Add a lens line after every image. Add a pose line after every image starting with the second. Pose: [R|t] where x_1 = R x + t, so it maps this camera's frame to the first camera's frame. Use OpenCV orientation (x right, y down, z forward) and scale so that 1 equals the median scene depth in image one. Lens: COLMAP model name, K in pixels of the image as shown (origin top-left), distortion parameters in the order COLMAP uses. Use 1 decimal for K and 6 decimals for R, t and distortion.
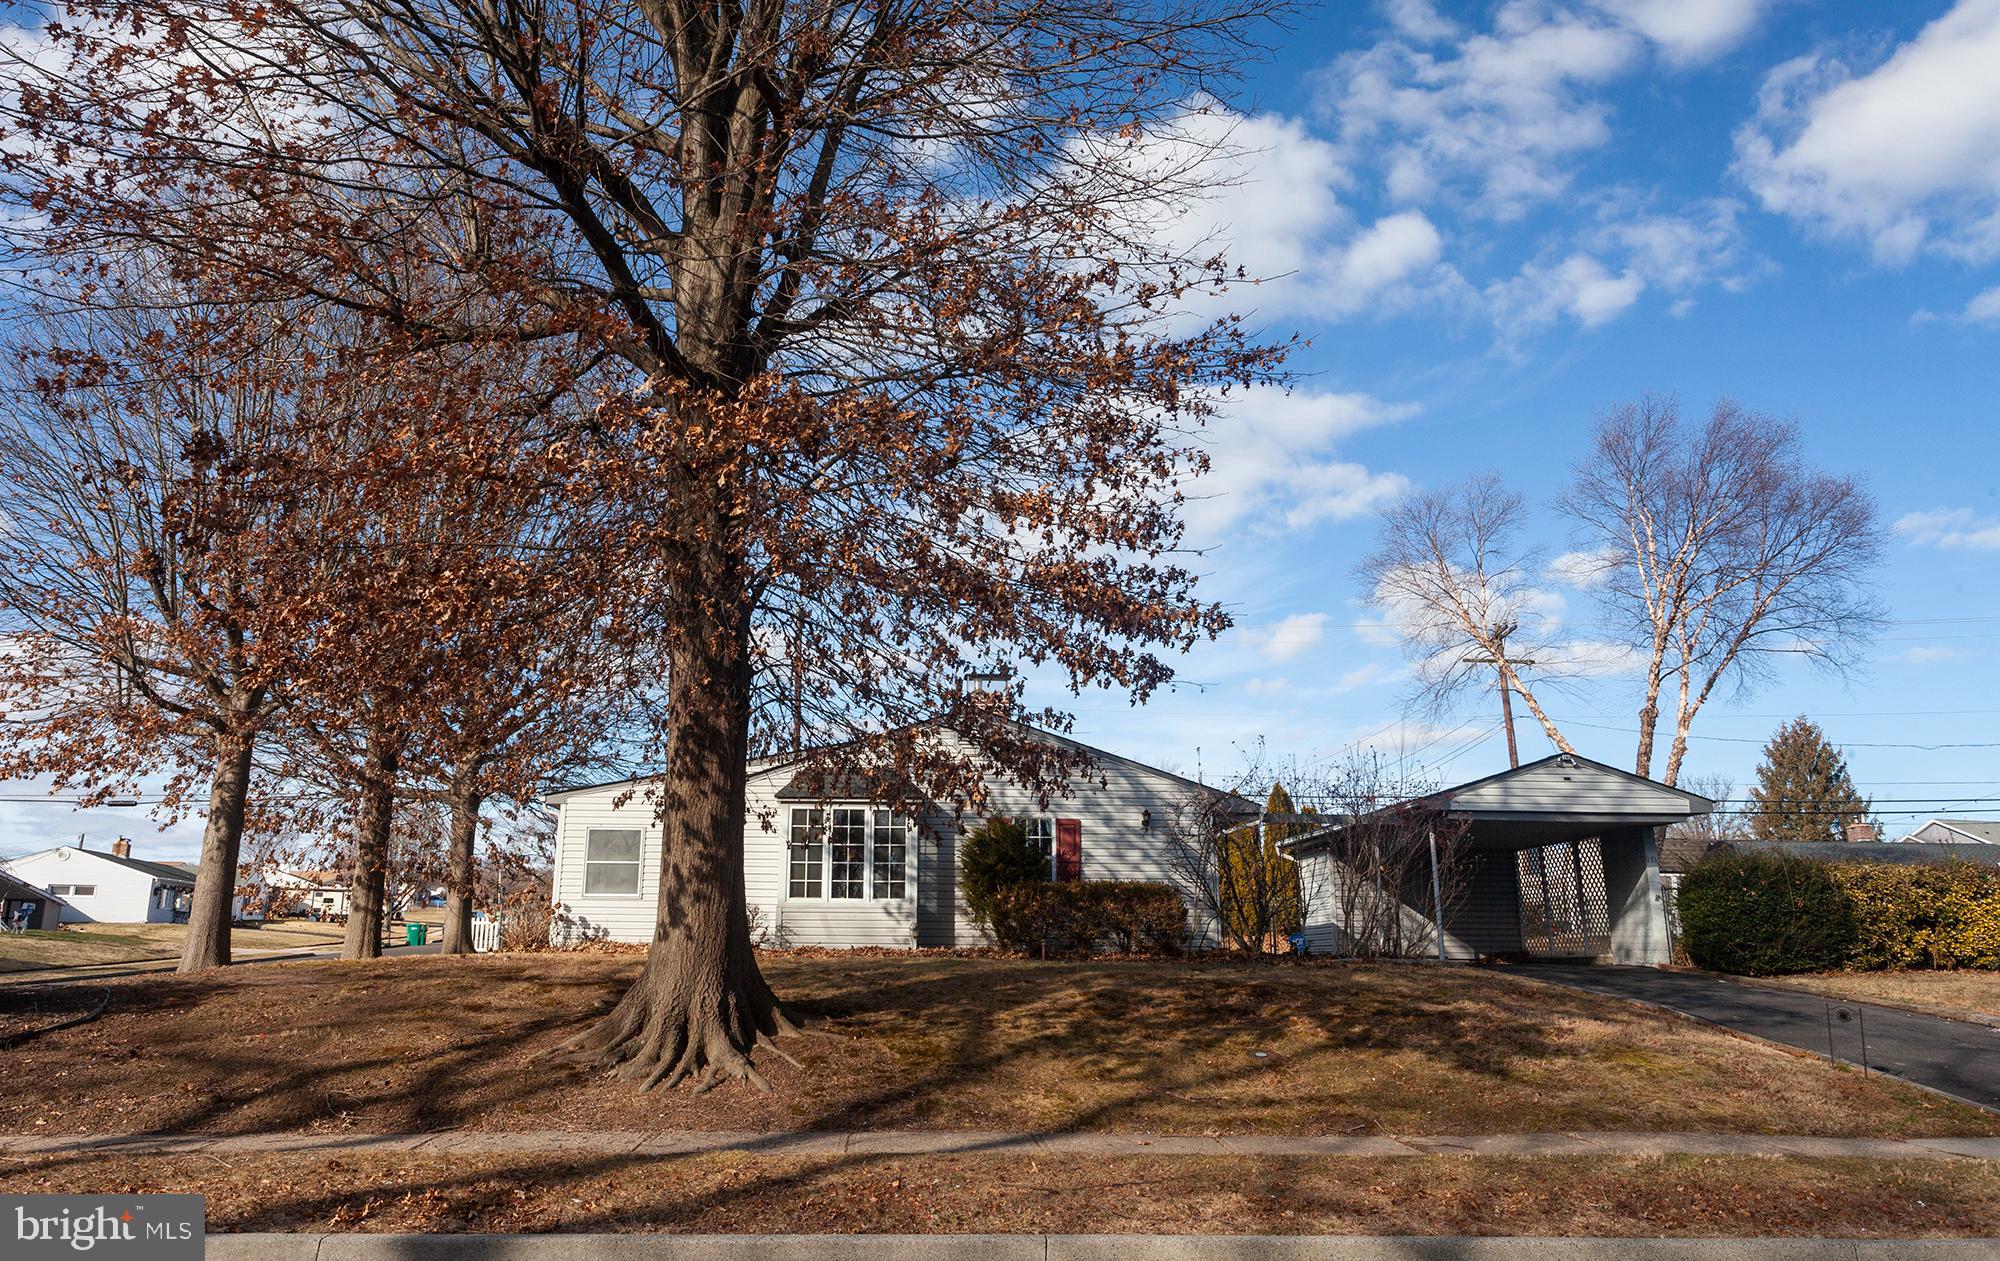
lens RADIAL K [[1442.5, 0, 947.8], [0, 1442.5, 627.5], [0, 0, 1]] dist [0.001132, 0.000366]
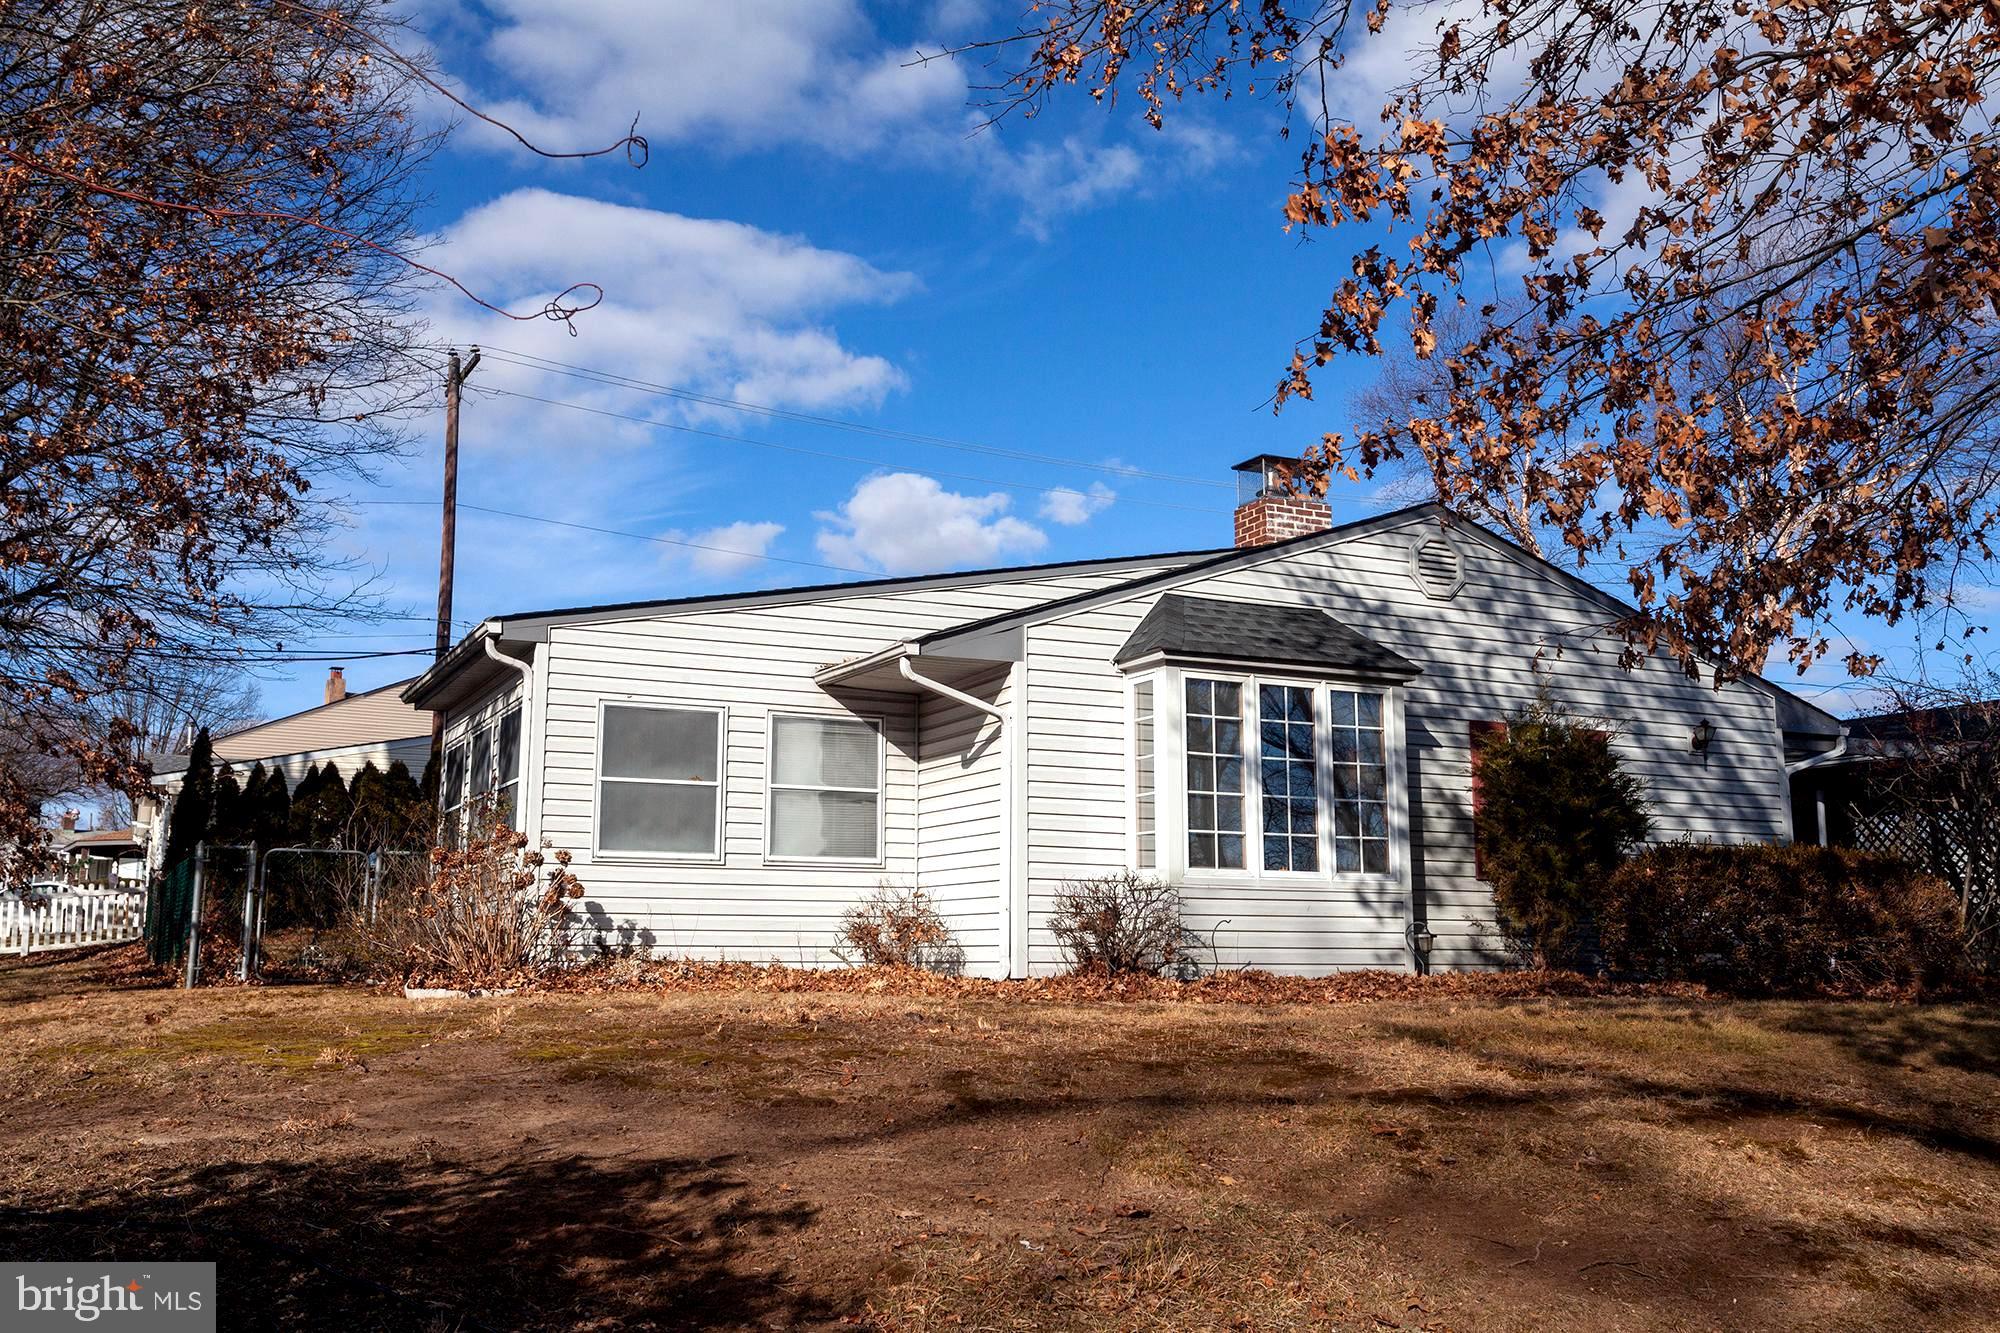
lens RADIAL K [[1761.0, 0, 1000.0], [0, 1761.0, 666.5], [0, 0, 1]] dist [0.055111, -0.000511]
pose [[0.909557, 0.060054, 0.411216, -0.385574], [-0.089785, 0.994531, 0.053353, 0.094740], [-0.405763, -0.085448, 0.909975, 0.495518]]
